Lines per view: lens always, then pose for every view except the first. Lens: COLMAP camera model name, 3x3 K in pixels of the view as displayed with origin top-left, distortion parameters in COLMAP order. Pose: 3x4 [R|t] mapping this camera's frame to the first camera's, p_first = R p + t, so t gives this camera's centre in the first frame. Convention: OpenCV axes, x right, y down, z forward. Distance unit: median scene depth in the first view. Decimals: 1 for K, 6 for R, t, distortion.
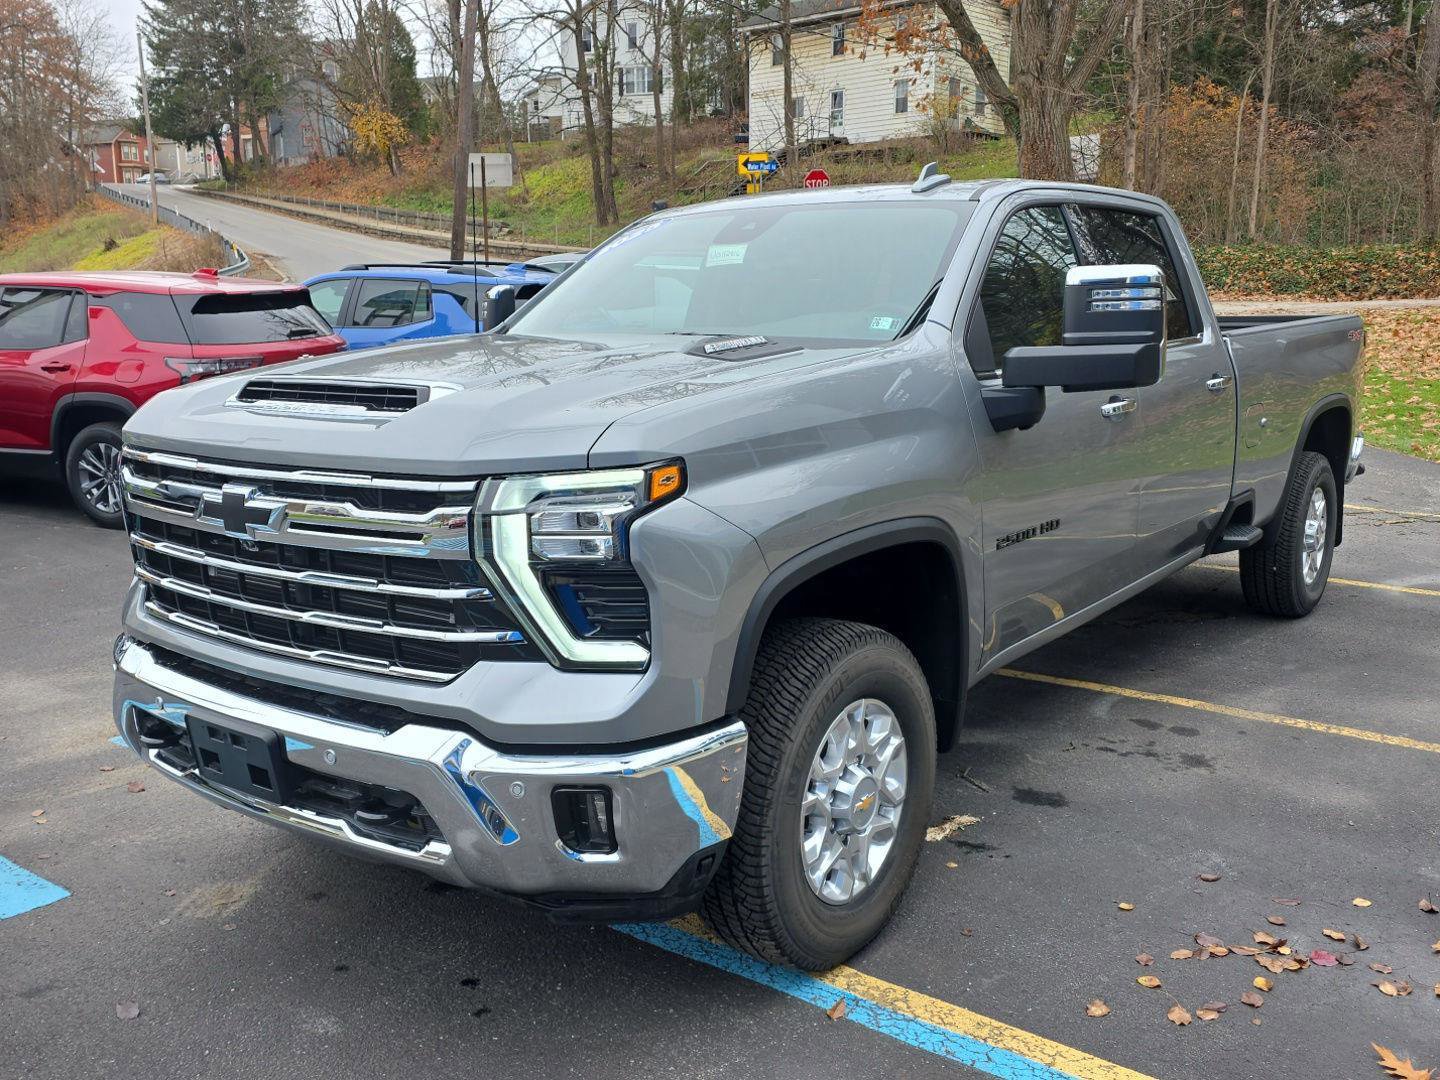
lens RADIAL K [[1279.2, 0, 730.1], [0, 1279.2, 546.3], [0, 0, 1]] dist [0.093382, -0.111116]
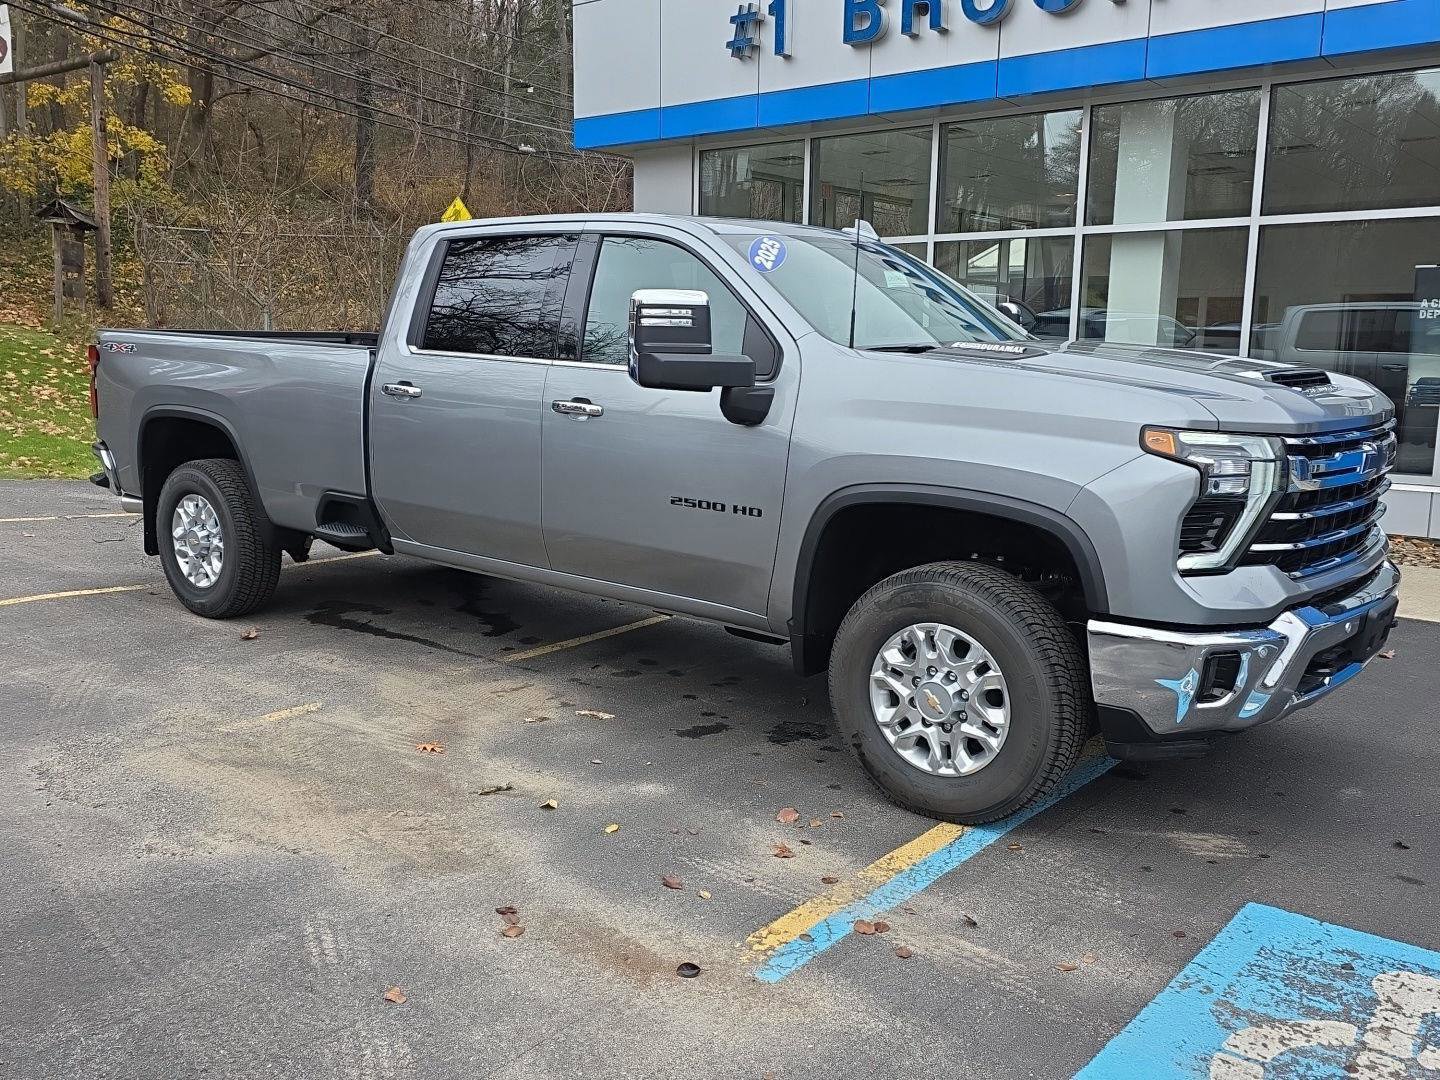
lens RADIAL K [[1279.2, 0, 713.5], [0, 1279.2, 546.0], [0, 0, 1]] dist [0.093382, -0.111116]
pose [[0.027740, -0.155781, 0.987402, -0.901444], [0.170770, 0.974000, 0.148869, -0.134170], [-0.984920, 0.164489, 0.053621, 0.807429]]
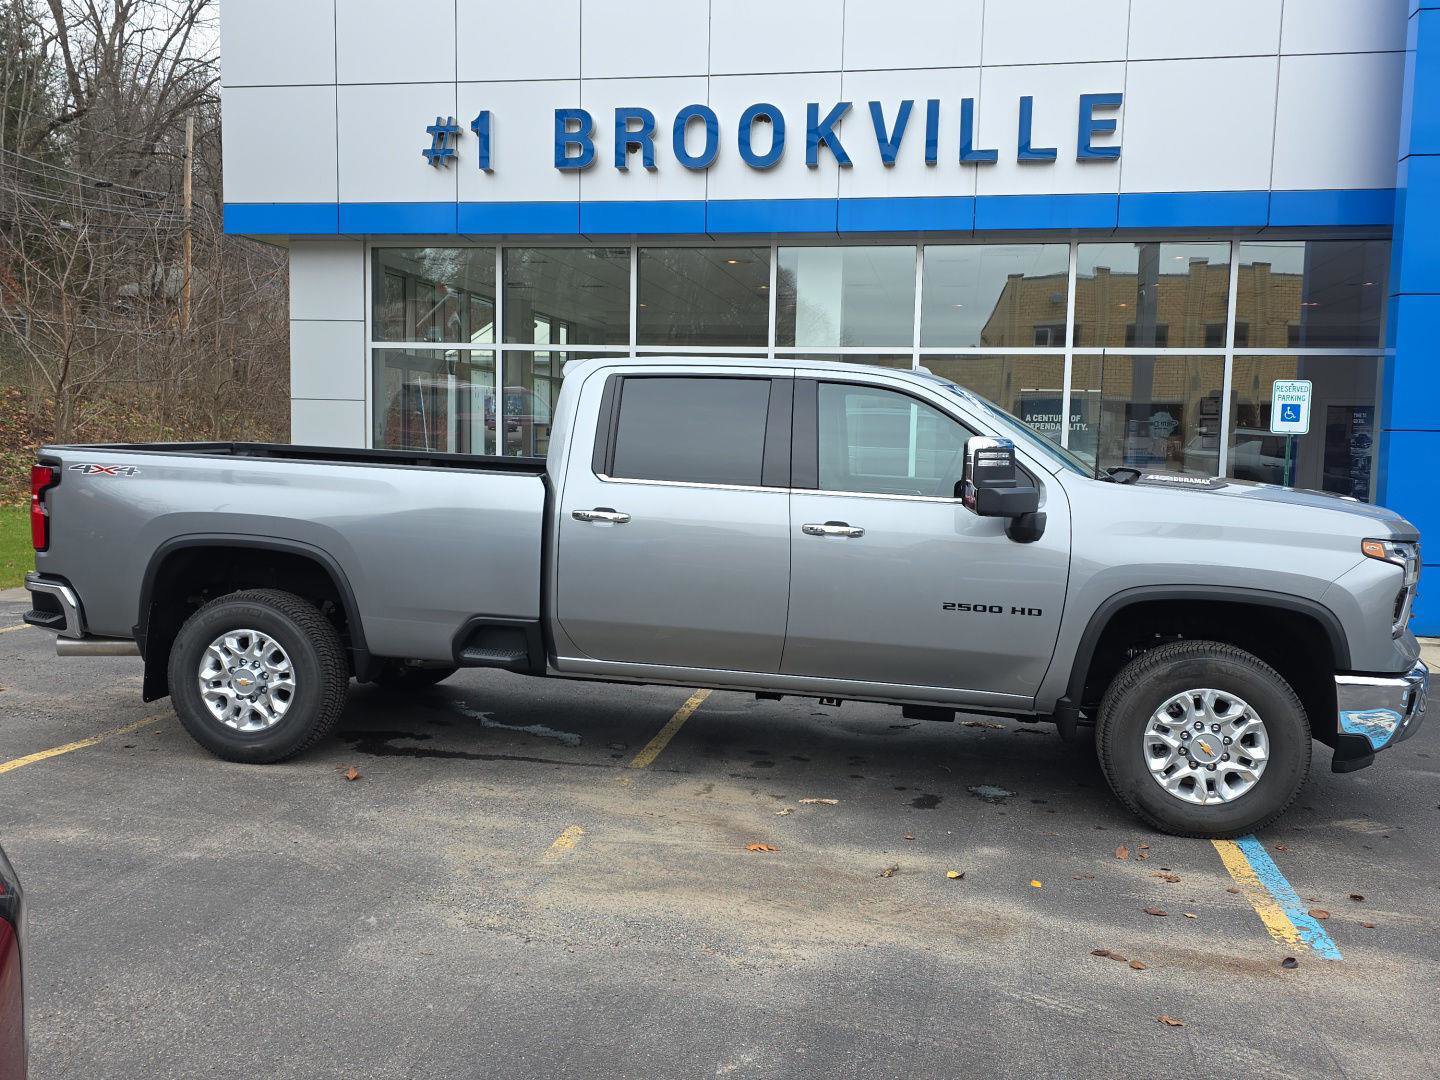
lens RADIAL K [[1279.2, 0, 717.3], [0, 1279.2, 534.7], [0, 0, 1]] dist [0.093382, -0.111116]
pose [[-0.455112, -0.082447, 0.886609, -0.874316], [0.144063, 0.975768, 0.164688, -0.281308], [-0.878703, 0.202679, -0.432206, 1.422145]]
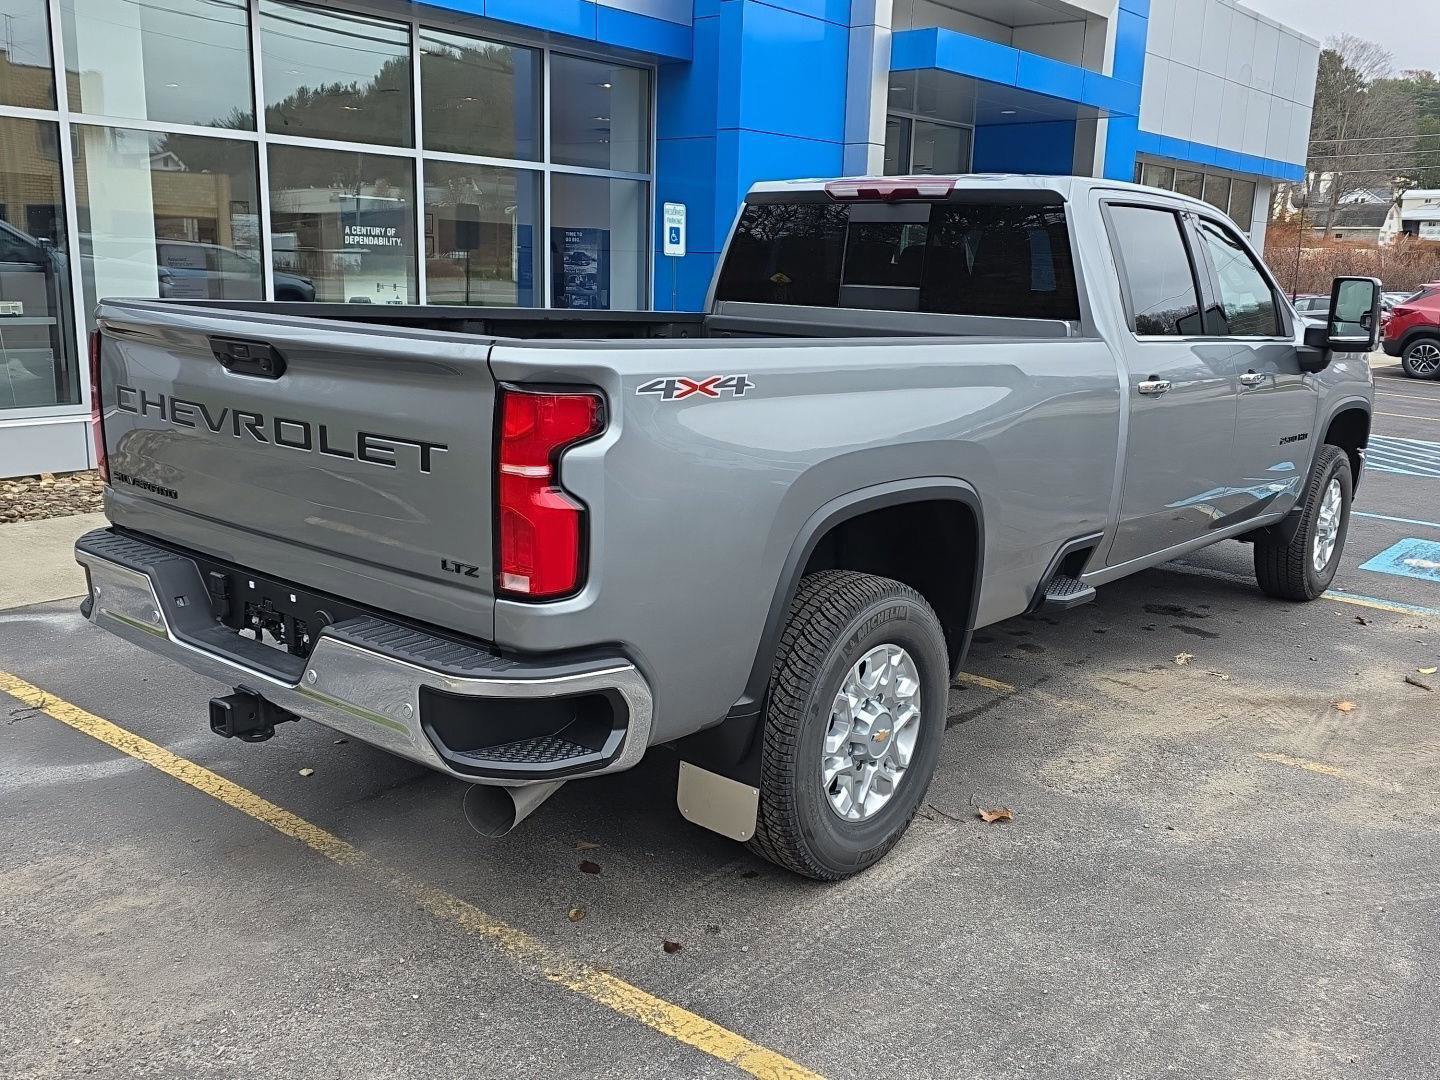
lens RADIAL K [[1279.2, 0, 712.2], [0, 1279.2, 541.3], [0, 0, 1]] dist [0.093382, -0.111116]
pose [[-0.998803, -0.032727, 0.036363, 0.295324], [-0.016027, 0.921164, 0.388845, -0.362196], [-0.046222, 0.387796, -0.920585, 1.852958]]
